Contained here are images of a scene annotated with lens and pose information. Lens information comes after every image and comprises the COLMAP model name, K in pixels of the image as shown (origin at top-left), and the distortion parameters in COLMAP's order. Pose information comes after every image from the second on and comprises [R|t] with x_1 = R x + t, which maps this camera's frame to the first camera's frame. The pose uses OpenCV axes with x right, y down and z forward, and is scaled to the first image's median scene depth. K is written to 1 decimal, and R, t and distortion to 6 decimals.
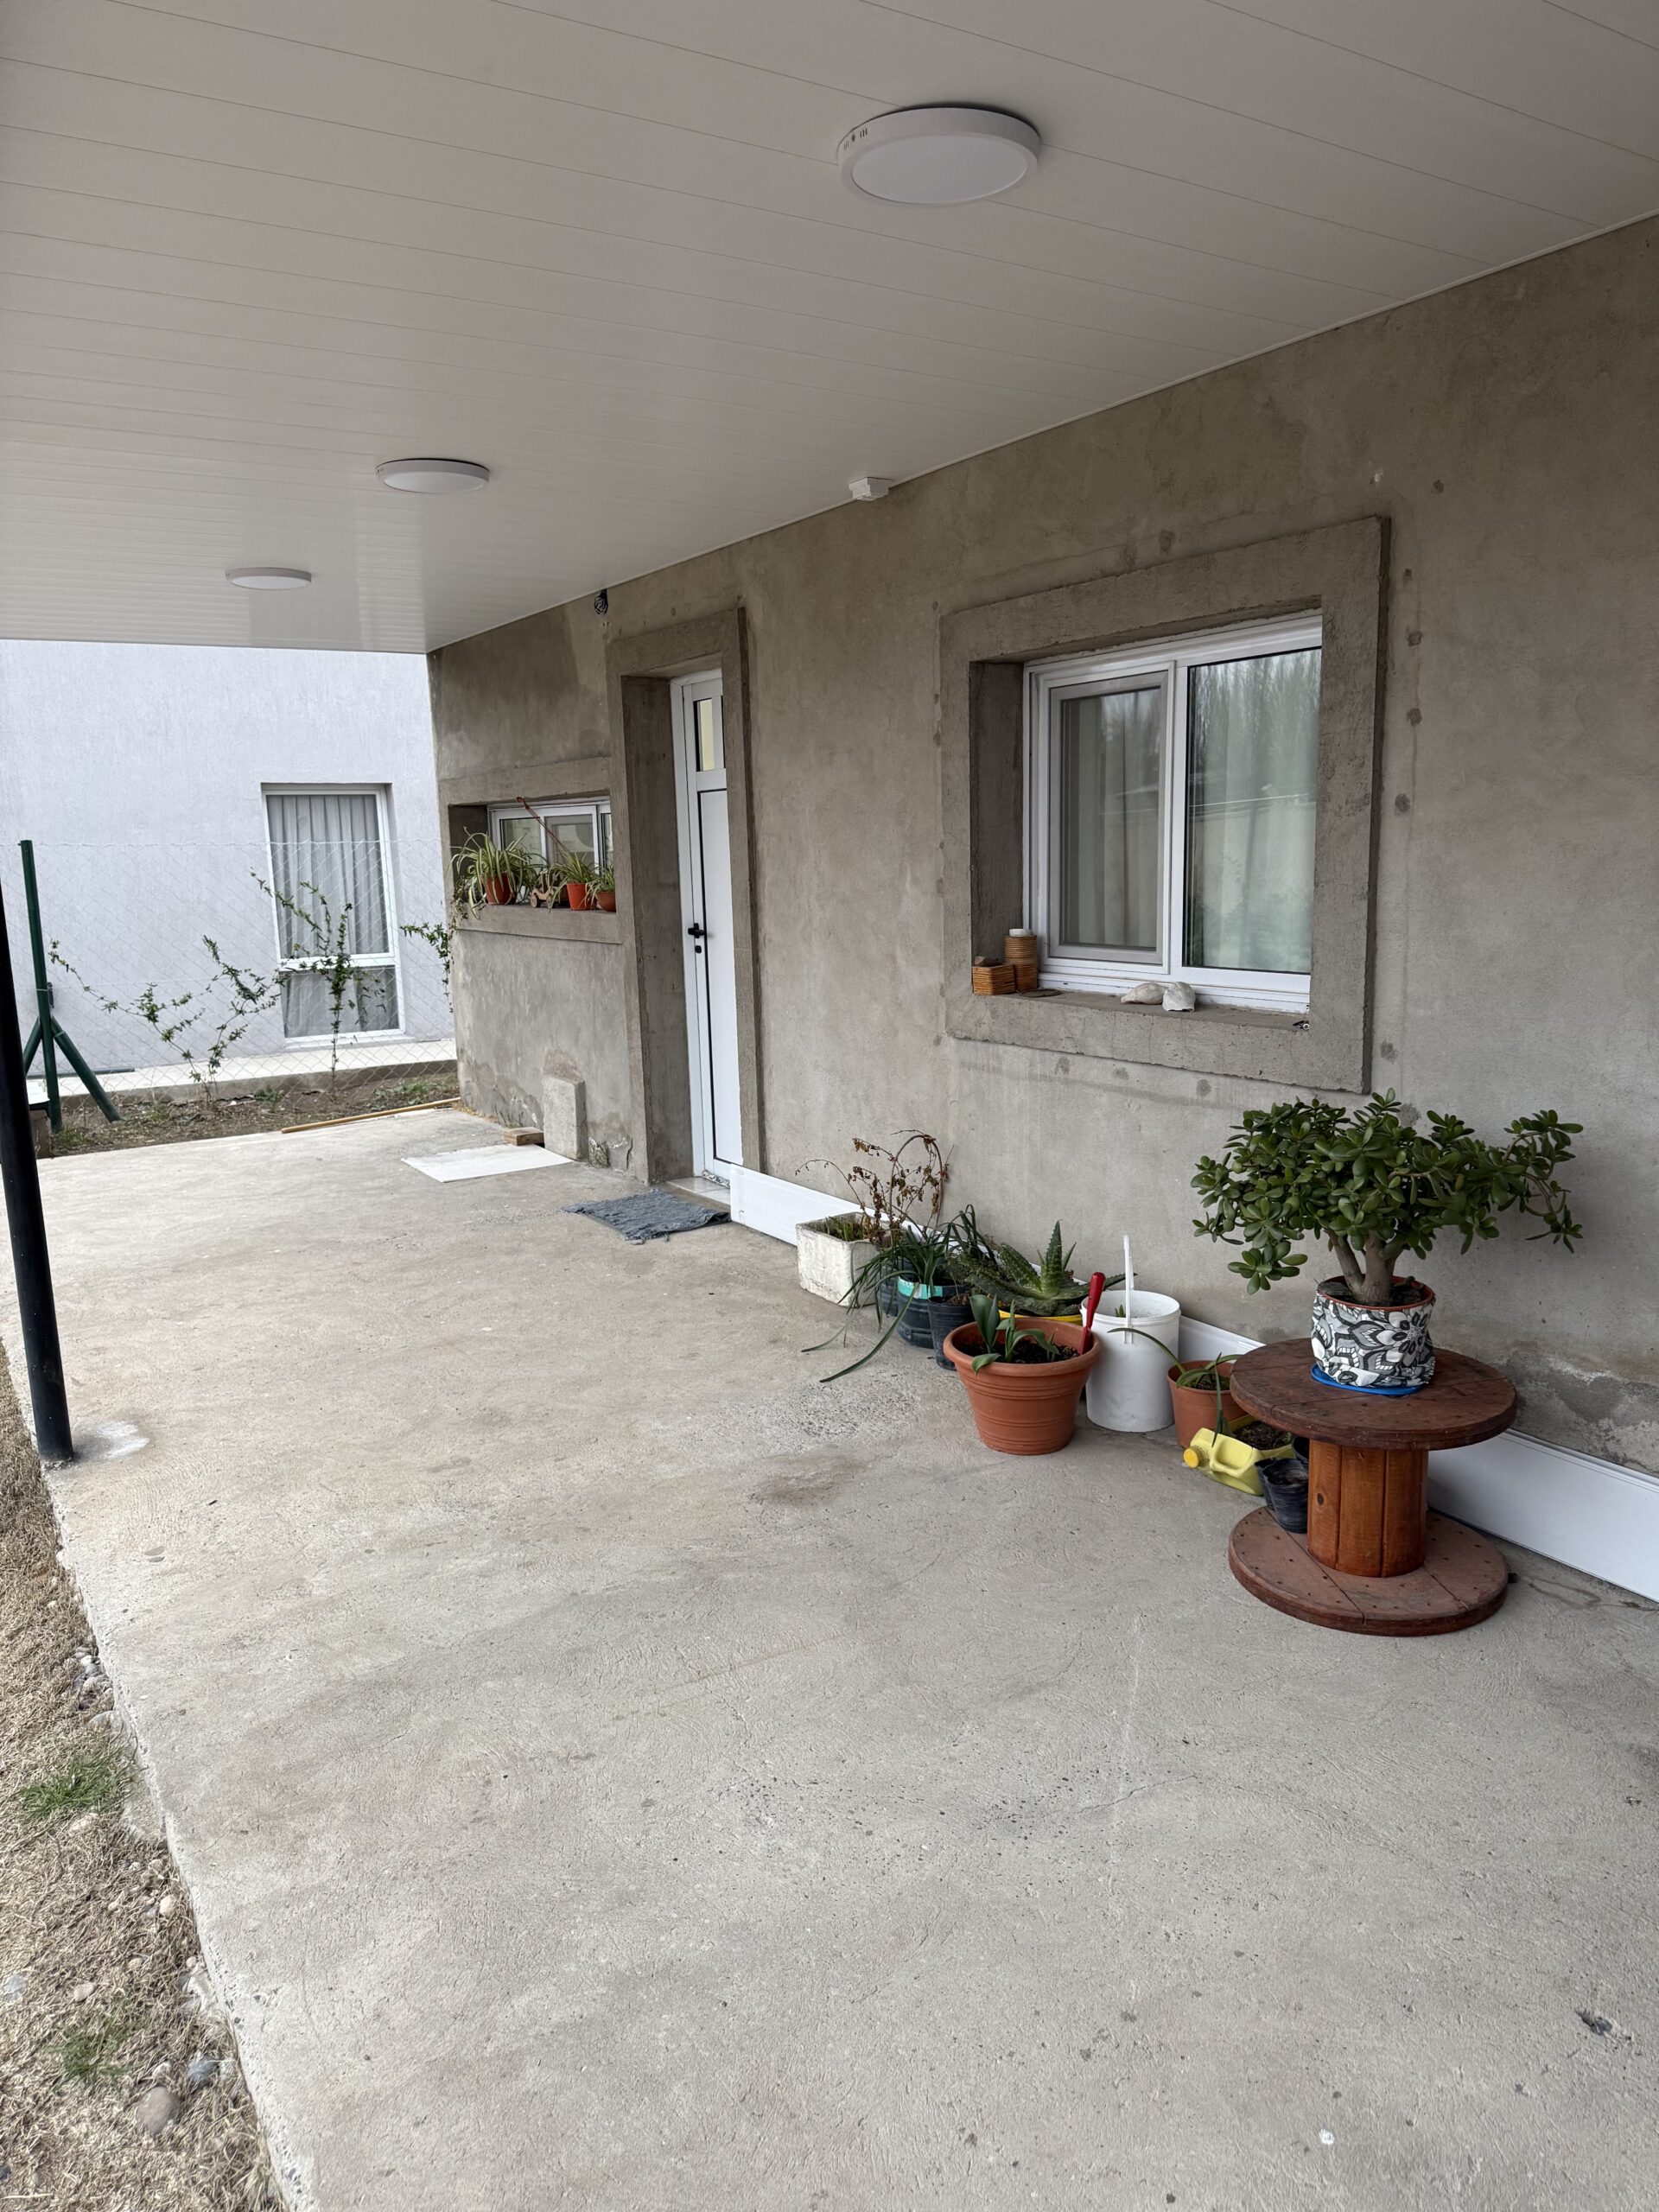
lens RADIAL K [[1555.1, 0, 828.9], [0, 1555.1, 1109.4], [0, 0, 1]] dist [0.080095, -0.003208]
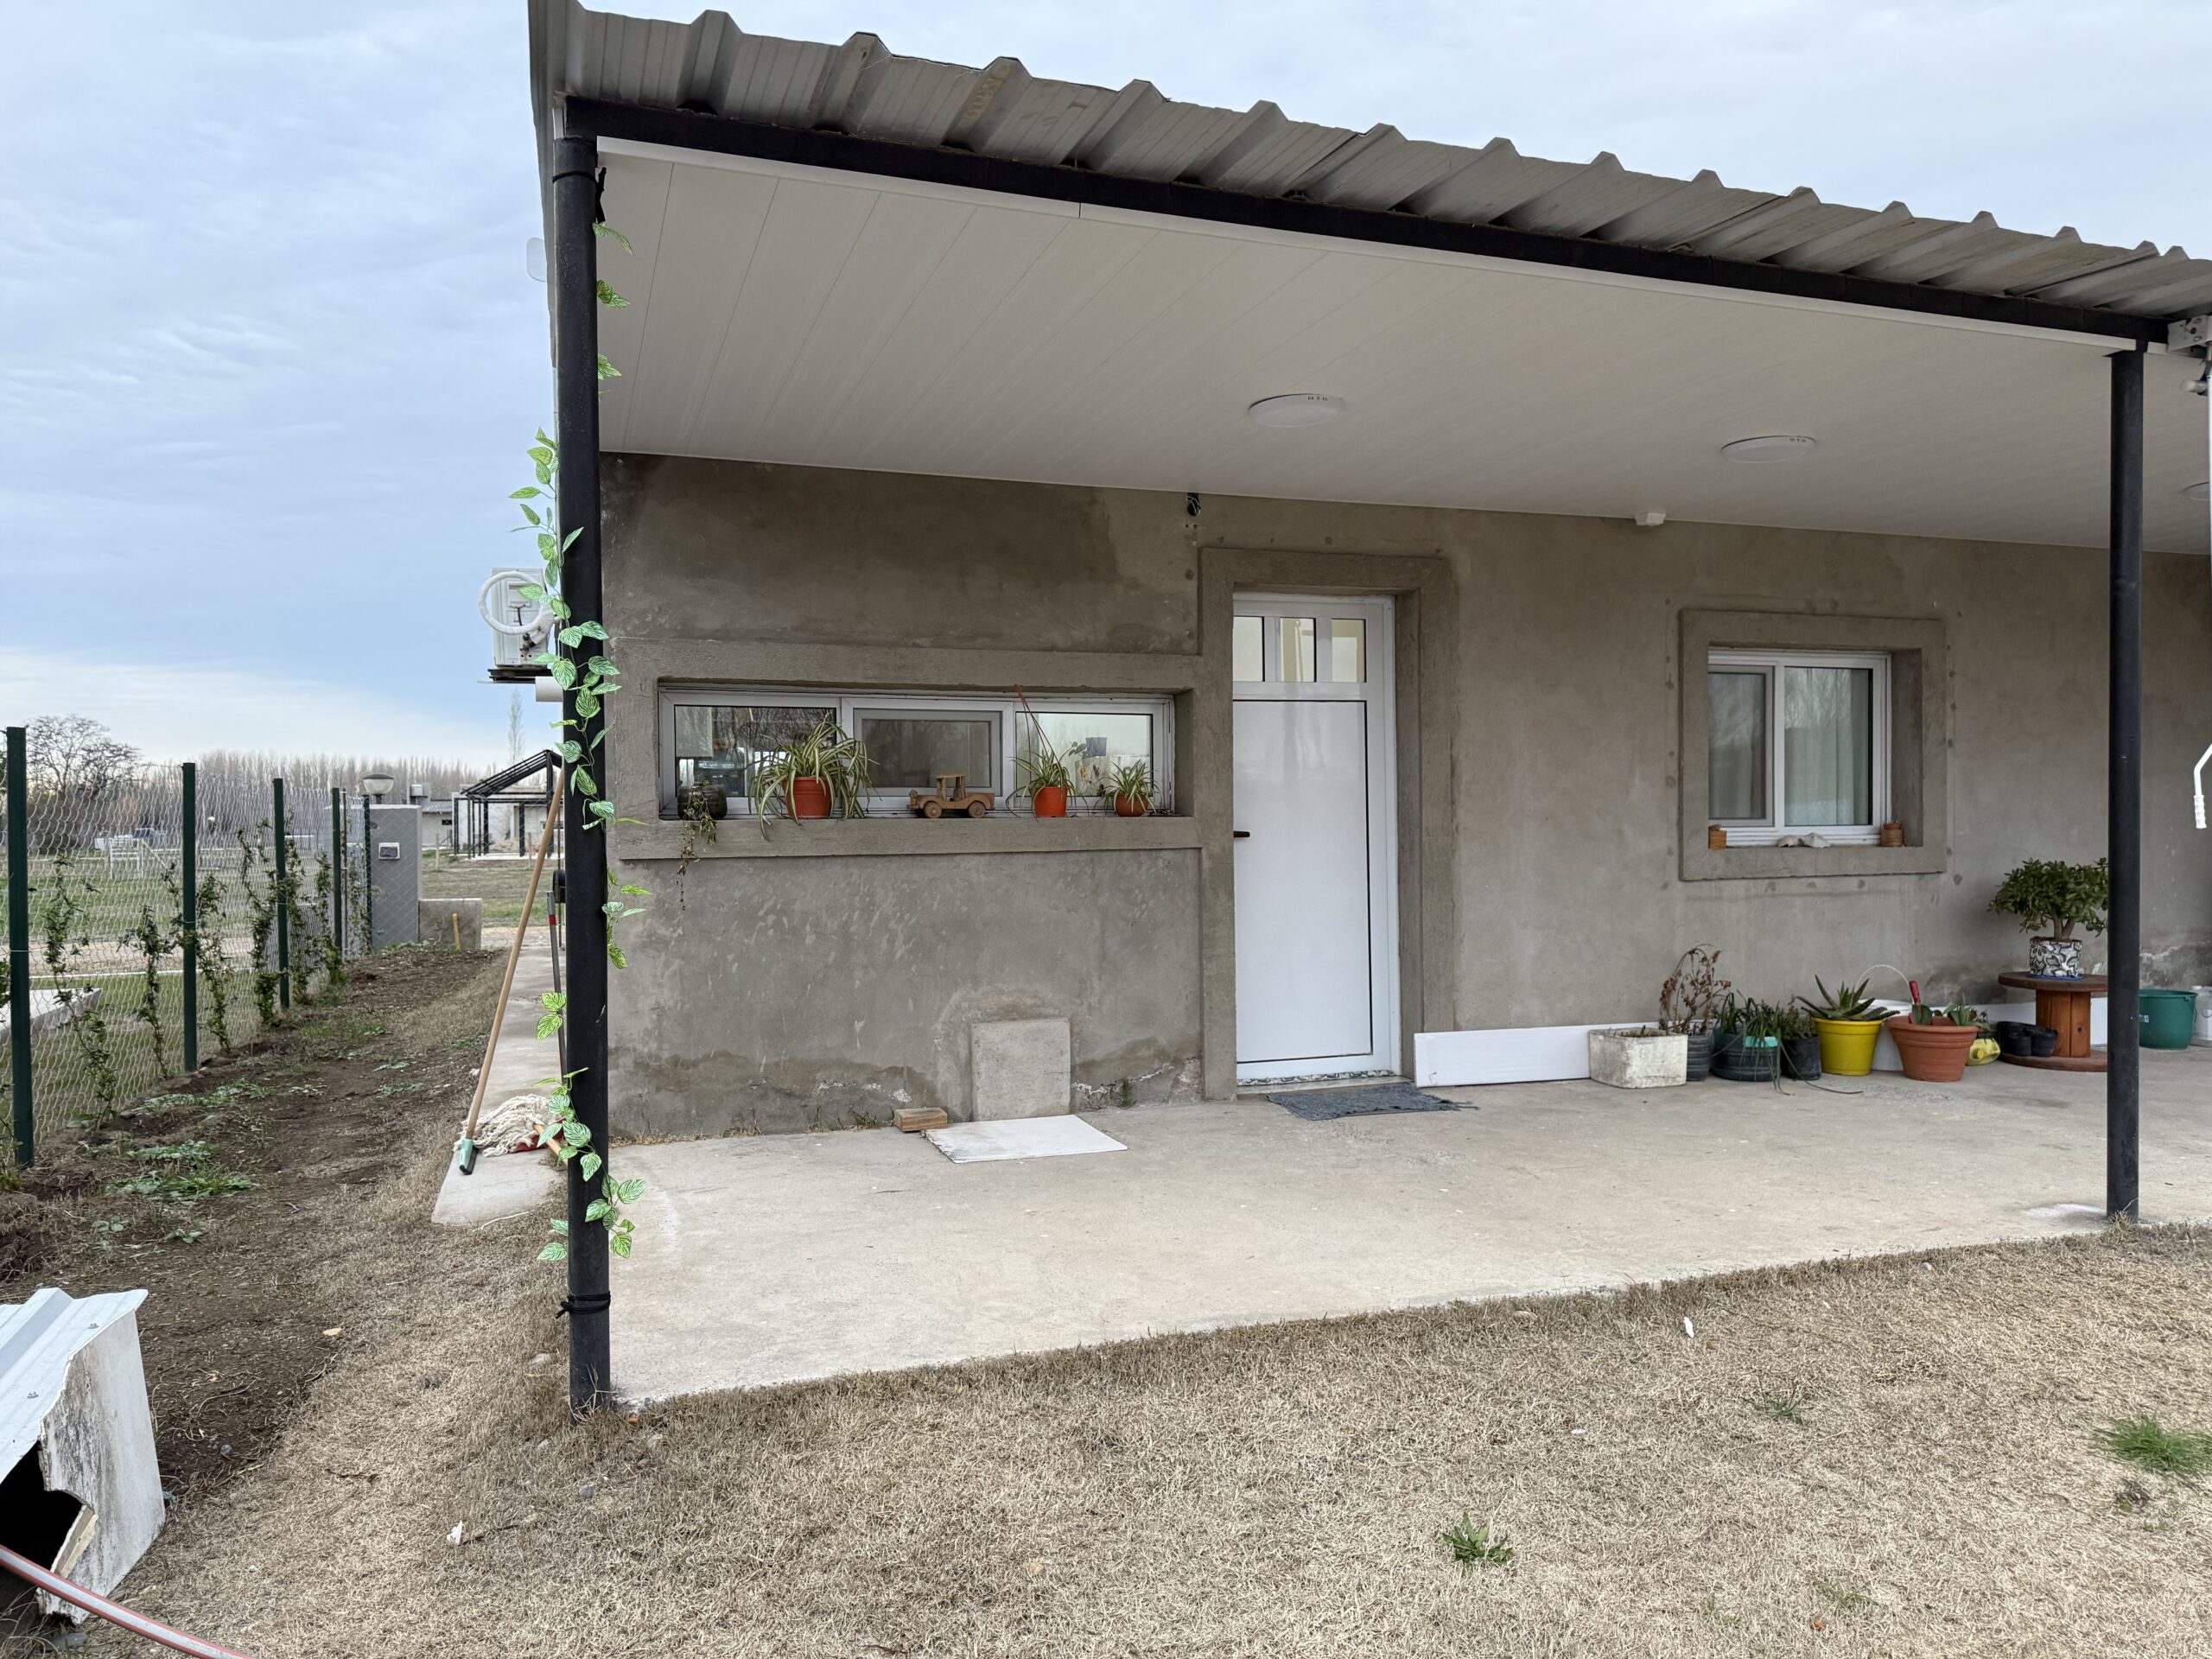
lens RADIAL K [[1555.1, 0, 1106.4], [0, 1555.1, 829.5], [0, 0, 1]] dist [0.080095, -0.003208]
pose [[0.213106, 0.026697, 0.976664, -1.553642], [0.172159, 0.982960, -0.064434, -0.096042], [-0.961742, 0.181873, 0.204879, 1.252720]]
